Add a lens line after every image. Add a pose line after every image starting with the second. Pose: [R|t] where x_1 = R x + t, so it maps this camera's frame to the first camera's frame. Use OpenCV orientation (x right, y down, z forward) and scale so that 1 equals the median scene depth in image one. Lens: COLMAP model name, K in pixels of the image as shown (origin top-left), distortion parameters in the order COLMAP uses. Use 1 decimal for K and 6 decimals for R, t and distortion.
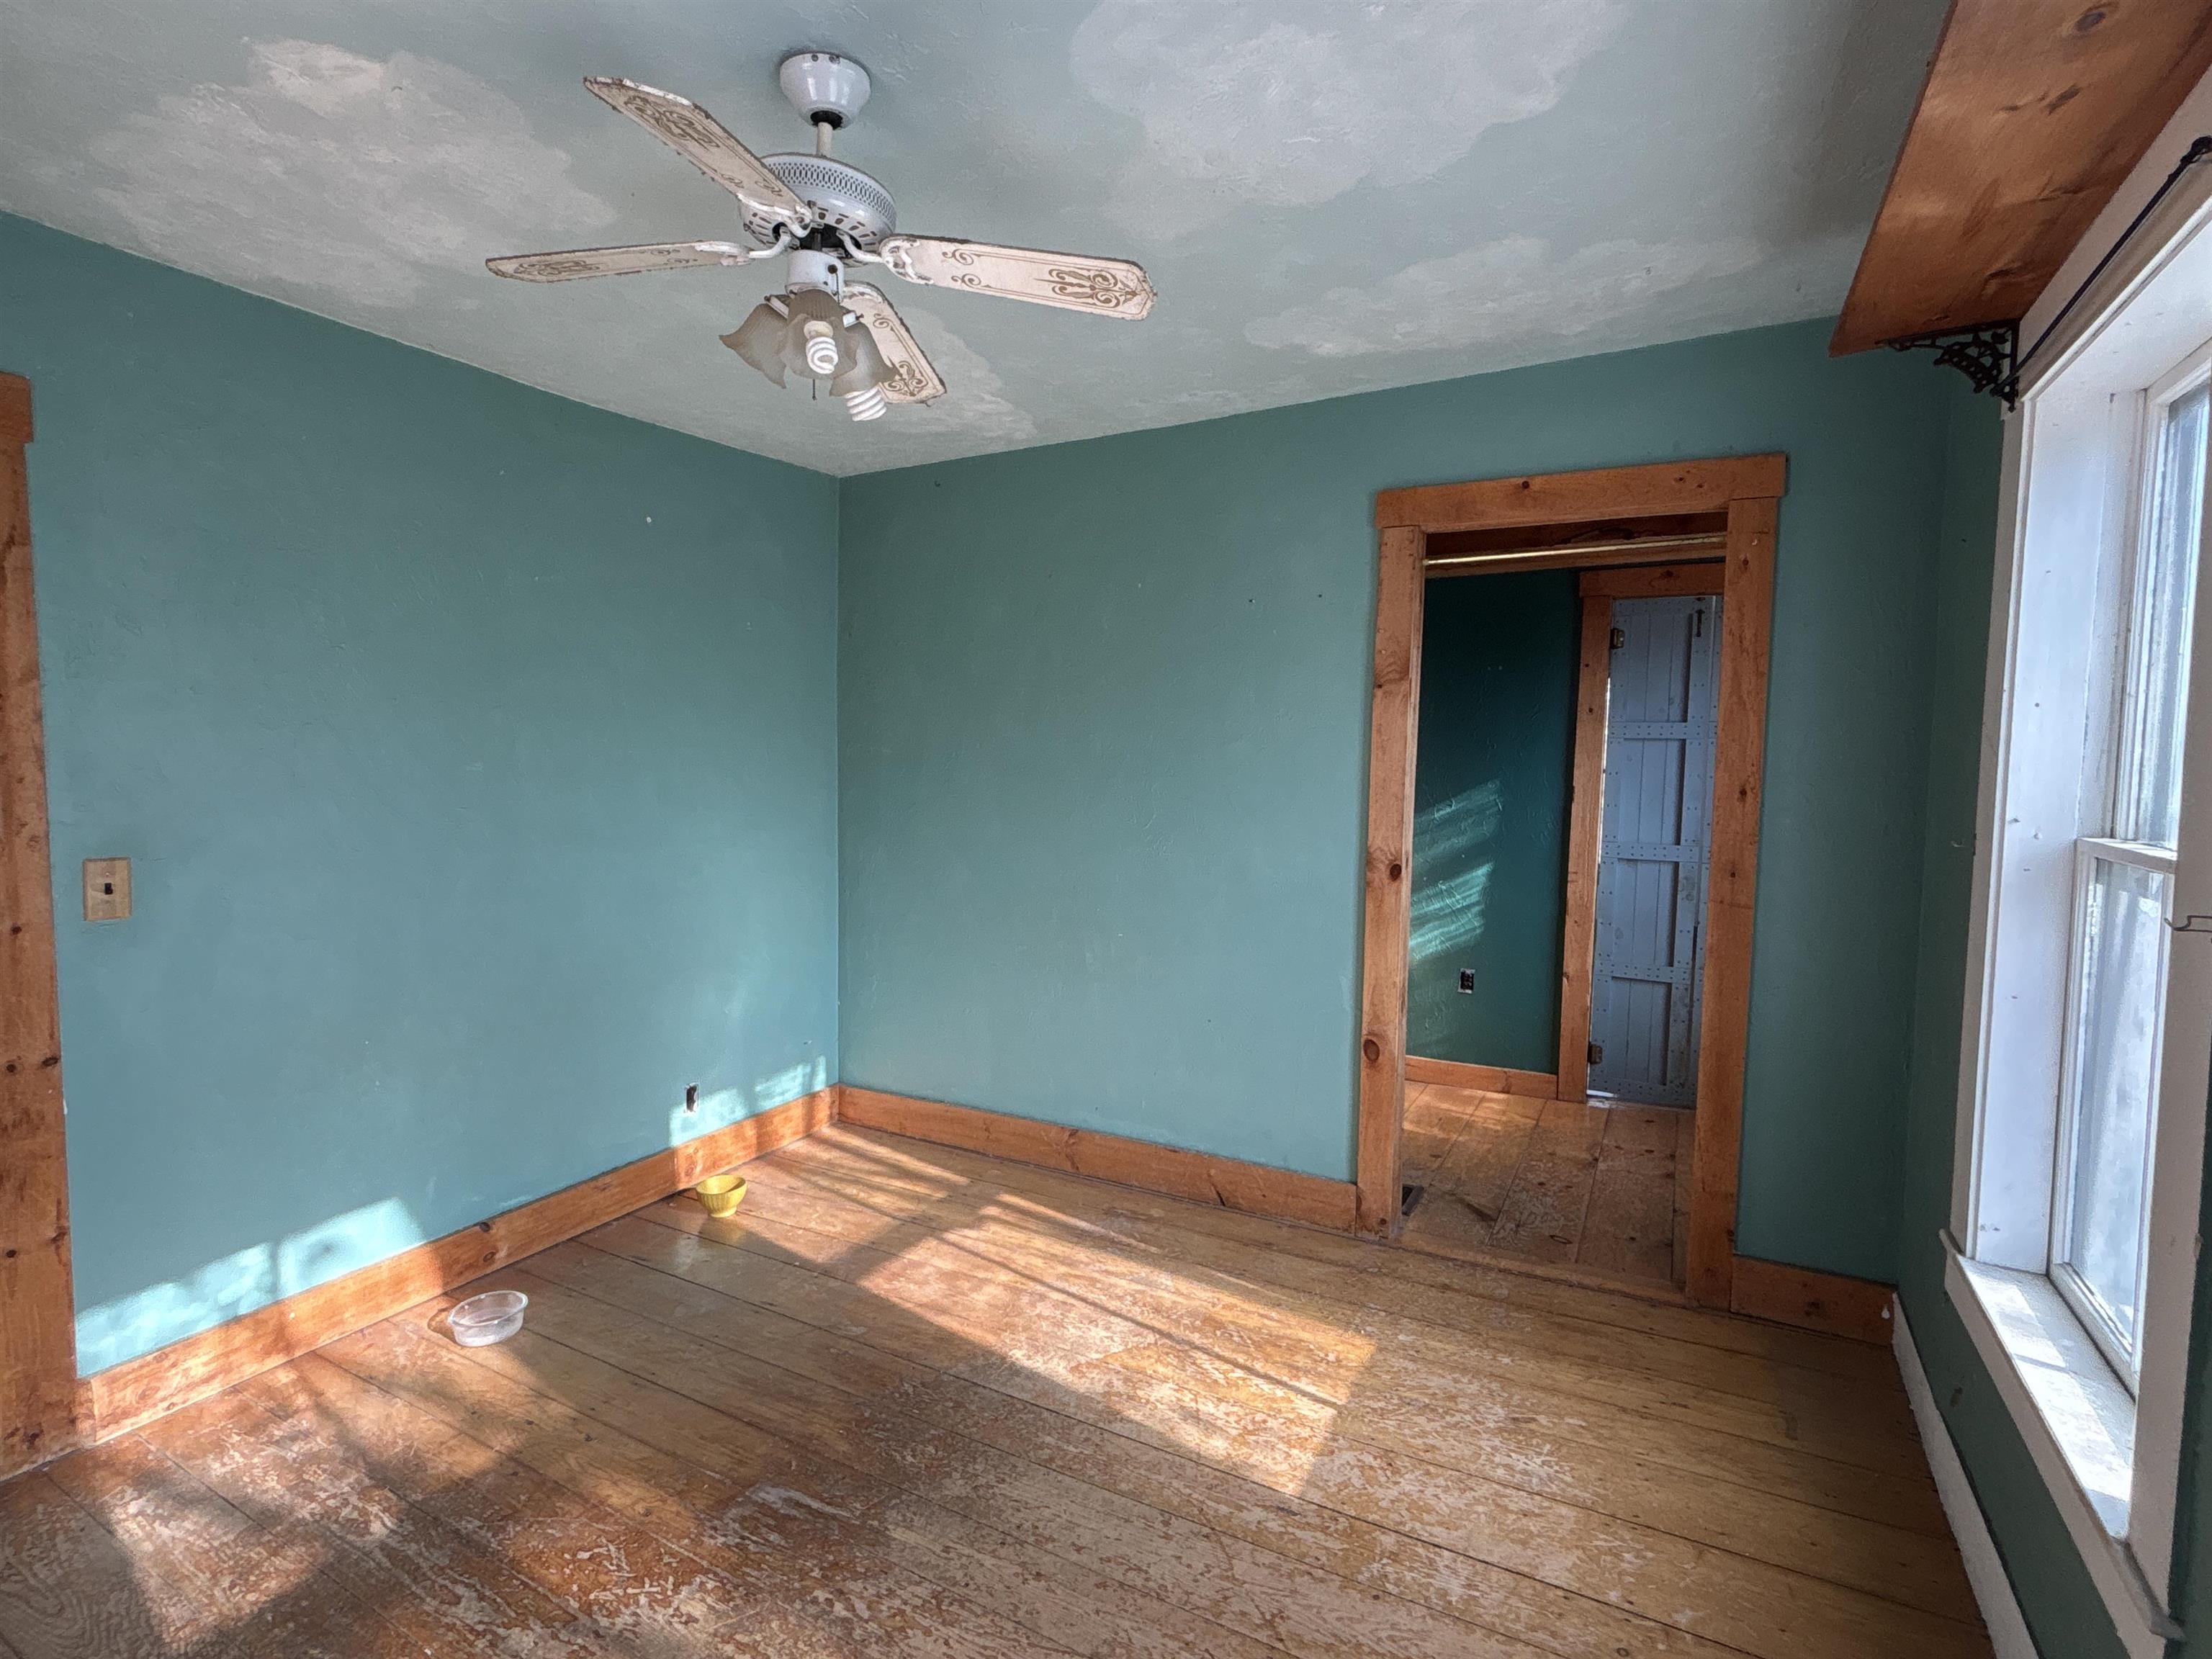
lens RADIAL K [[1058.8, 0, 1099.1], [0, 1058.8, 828.9], [0, 0, 1]] dist [-0.010518, 0.004665]
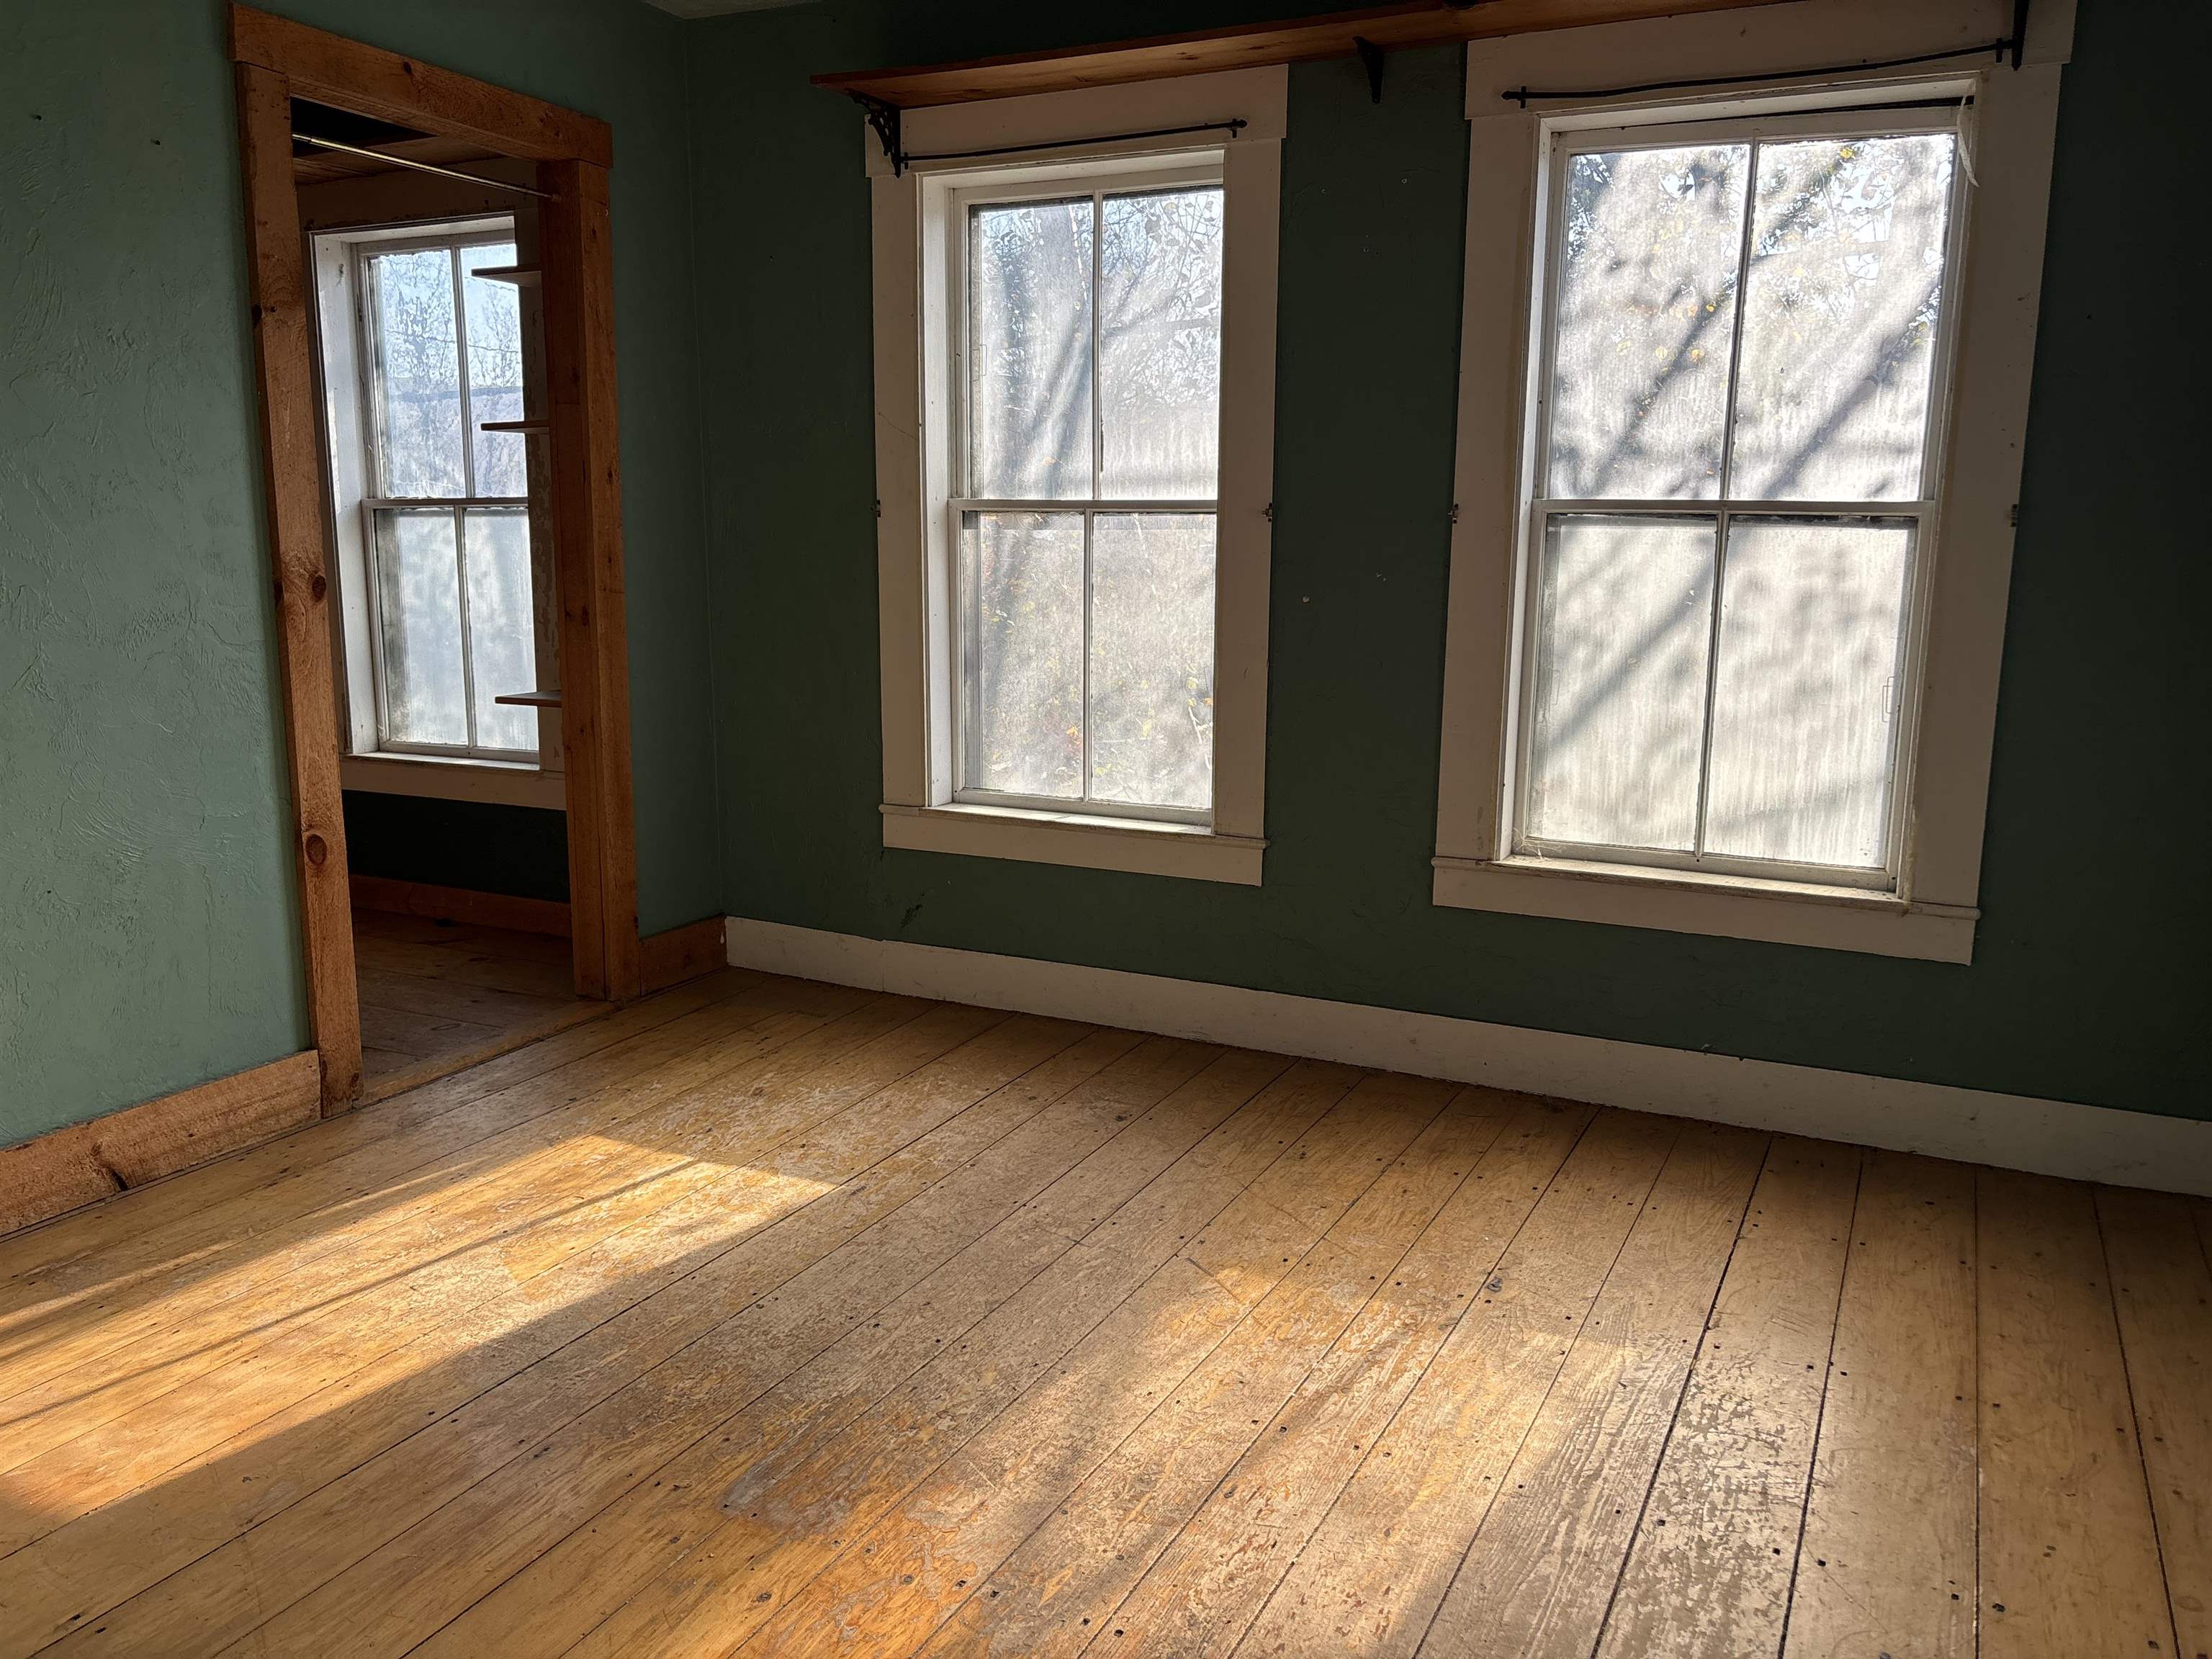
lens RADIAL K [[1677.3, 0, 1101.1], [0, 1677.3, 824.8], [0, 0, 1]] dist [0.043693, -0.053304]
pose [[-0.036936, -0.183099, 0.982400, -1.011814], [0.062793, 0.980703, 0.185144, 0.023669], [-0.997343, 0.068527, -0.024726, 0.603322]]
